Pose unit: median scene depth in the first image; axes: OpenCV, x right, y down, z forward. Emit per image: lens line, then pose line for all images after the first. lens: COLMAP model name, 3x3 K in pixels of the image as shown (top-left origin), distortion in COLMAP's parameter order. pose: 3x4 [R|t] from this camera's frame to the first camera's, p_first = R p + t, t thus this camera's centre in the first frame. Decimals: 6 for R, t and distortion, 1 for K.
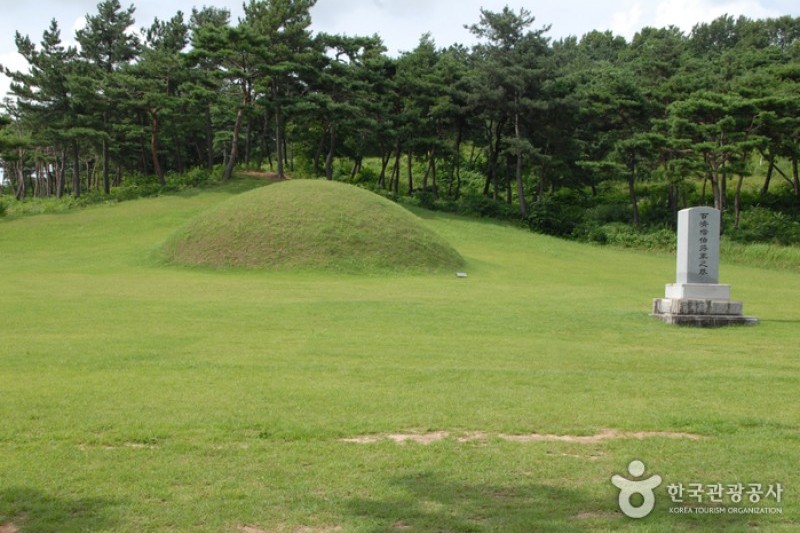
lens RADIAL K [[958.0, 0, 401.2], [0, 958.0, 275.0], [0, 0, 1]] dist [0.098411, 0.000000]
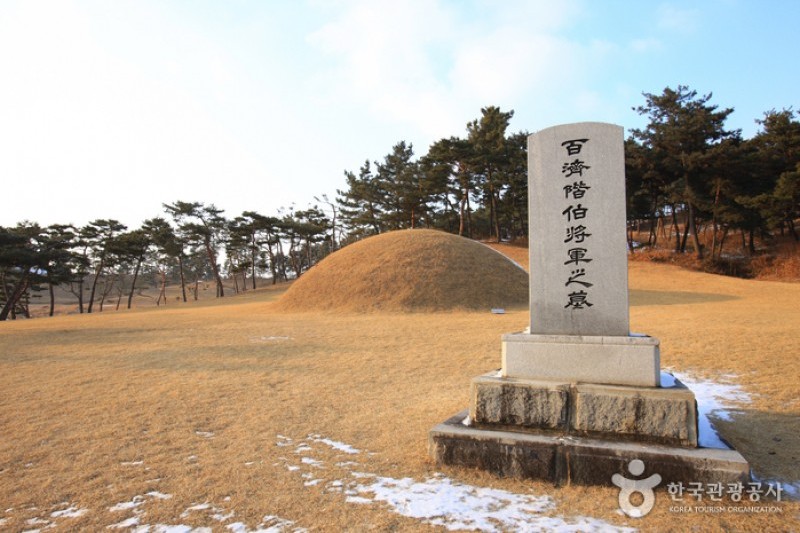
lens RADIAL K [[504.7, 0, 398.4], [0, 504.7, 263.5], [0, 0, 1]] dist [-0.035964, 0.001308]
pose [[0.849952, -0.058476, -0.523605, 0.143870], [0.008870, 0.995269, -0.096754, 0.000210], [0.526785, 0.077592, 0.846449, 0.329287]]
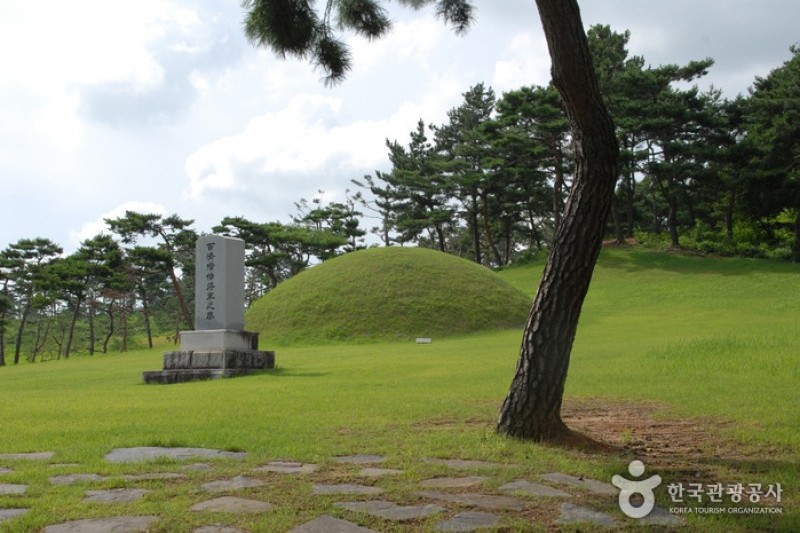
lens RADIAL K [[1062.4, 0, 399.5], [0, 1062.4, 271.8], [0, 0, 1]] dist [0.122142, 0.000000]
pose [[0.717943, -0.098056, -0.689161, 0.422776], [0.029821, 0.993453, -0.110285, 0.025570], [0.695463, 0.058627, 0.716166, 0.192856]]
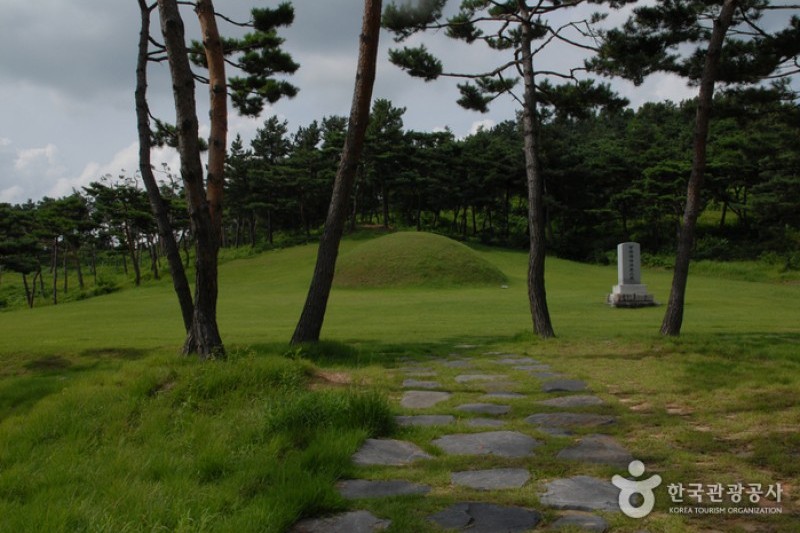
lens RADIAL K [[773.8, 0, 396.5], [0, 773.8, 268.1], [0, 0, 1]] dist [-0.059199, 0.000000]
pose [[0.994472, -0.037515, -0.098072, 0.006300], [0.033865, 0.998680, -0.038624, 0.007530], [0.099391, 0.035089, 0.994430, -0.194782]]
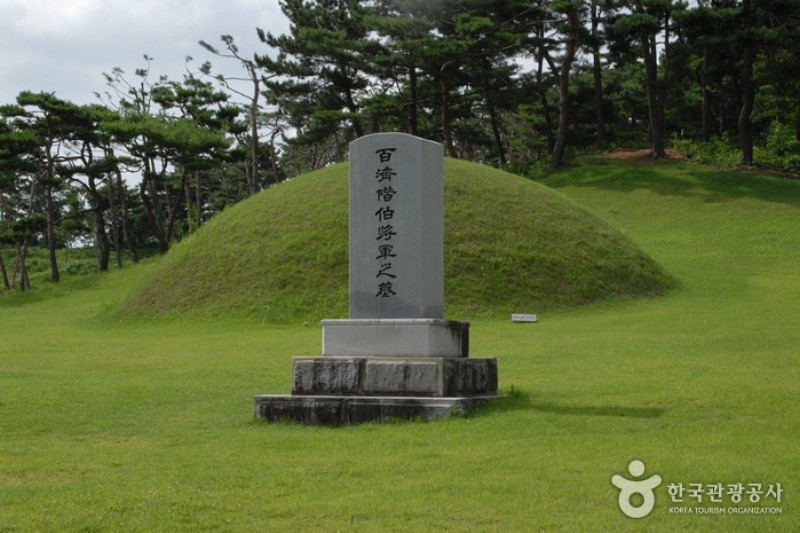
lens RADIAL K [[1513.3, 0, 399.4], [0, 1513.3, 284.6], [0, 0, 1]] dist [0.454914, 0.000000]
pose [[0.822460, -0.042349, -0.567244, 0.278773], [0.021902, 0.998843, -0.042814, 0.009101], [0.568401, 0.022789, 0.822436, 0.191623]]
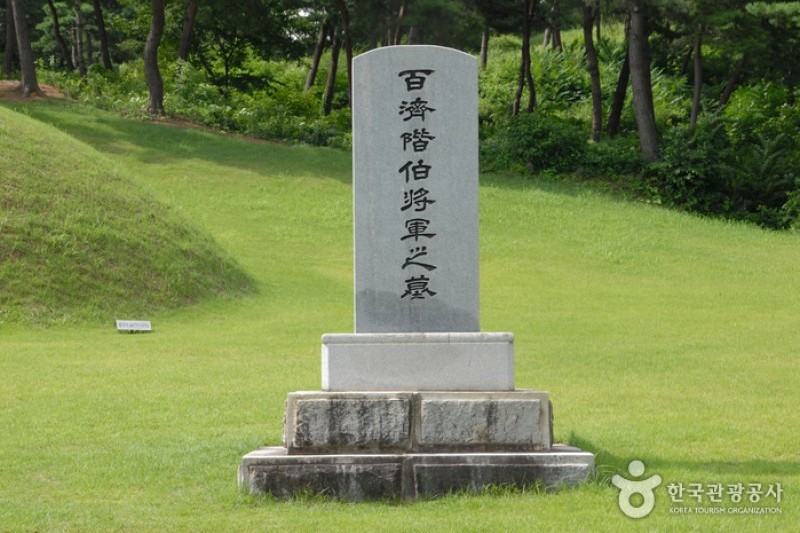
lens RADIAL K [[2060.4, 0, 393.5], [0, 2060.4, 282.7], [0, 0, 1]] dist [0.789433, 0.000000]
pose [[0.988821, -0.034755, -0.144998, 0.158280], [0.031271, 0.999166, -0.026241, 0.004132], [0.145789, 0.021413, 0.989084, 0.175666]]
